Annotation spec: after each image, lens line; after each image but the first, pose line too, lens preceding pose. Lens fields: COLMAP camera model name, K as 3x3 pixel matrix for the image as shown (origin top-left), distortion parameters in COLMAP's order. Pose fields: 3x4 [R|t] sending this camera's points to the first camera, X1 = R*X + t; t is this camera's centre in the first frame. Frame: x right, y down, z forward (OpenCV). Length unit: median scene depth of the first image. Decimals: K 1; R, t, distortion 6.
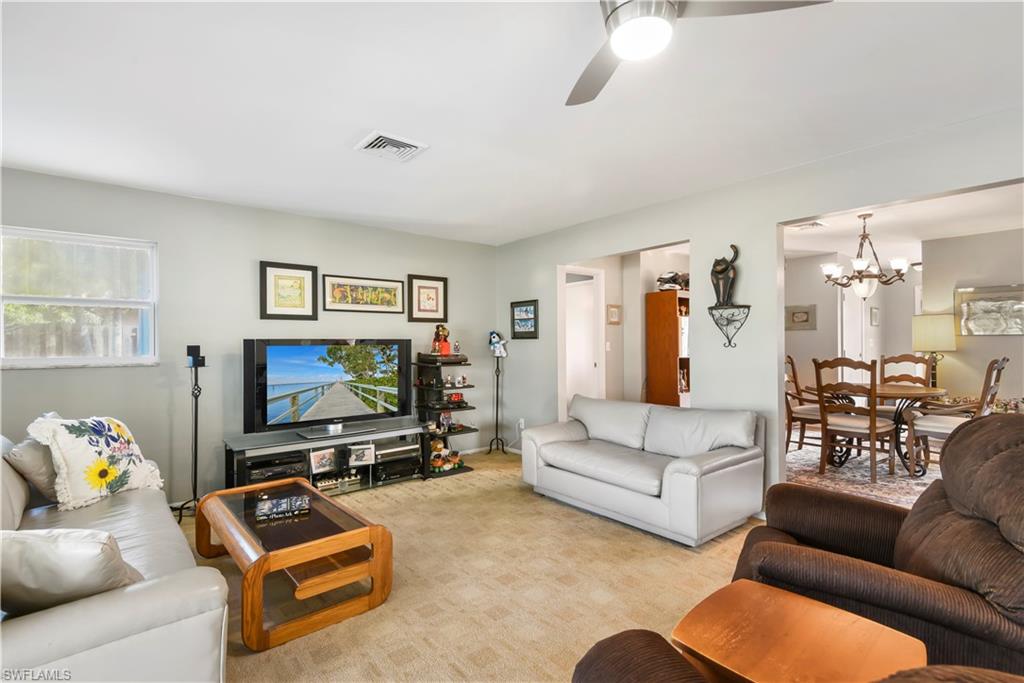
lens RADIAL K [[476.8, 0, 512.0], [0, 476.8, 341.5], [0, 0, 1]] dist [0.003035, -0.000123]
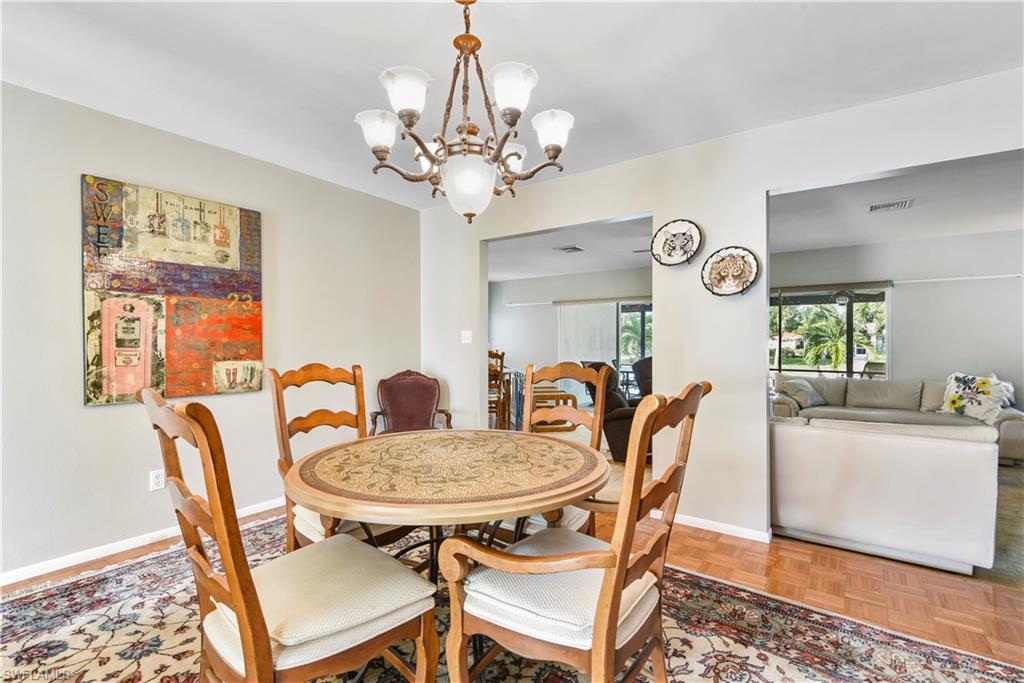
lens RADIAL K [[476.8, 0, 512.0], [0, 476.8, 341.5], [0, 0, 1]] dist [0.003035, -0.000123]
pose [[-0.971068, 0.003083, -0.238783, 0.815617], [0.003359, 0.999994, -0.000749, 0.009225], [0.238779, -0.001529, -0.971073, 1.429908]]
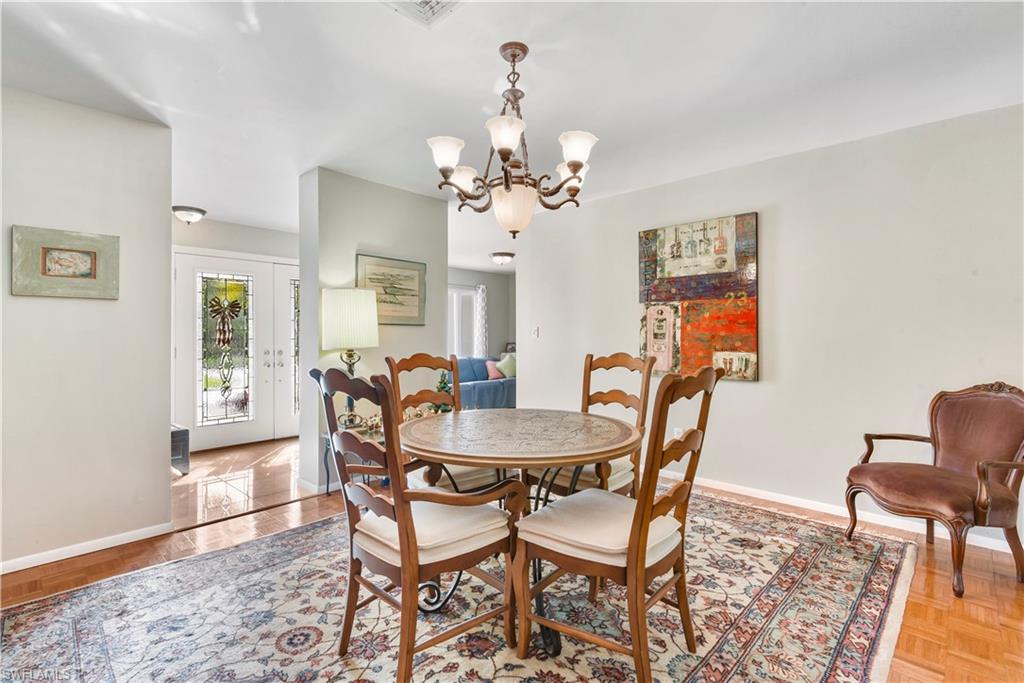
lens RADIAL K [[456.9, 0, 512.0], [0, 456.9, 341.5], [0, 0, 1]] dist [0.037729, 0.000037]
pose [[-0.118038, -0.011375, 0.992944, 0.314163], [0.000967, 0.999933, 0.011570, 0.009346], [-0.993009, 0.002325, -0.118019, 1.103644]]
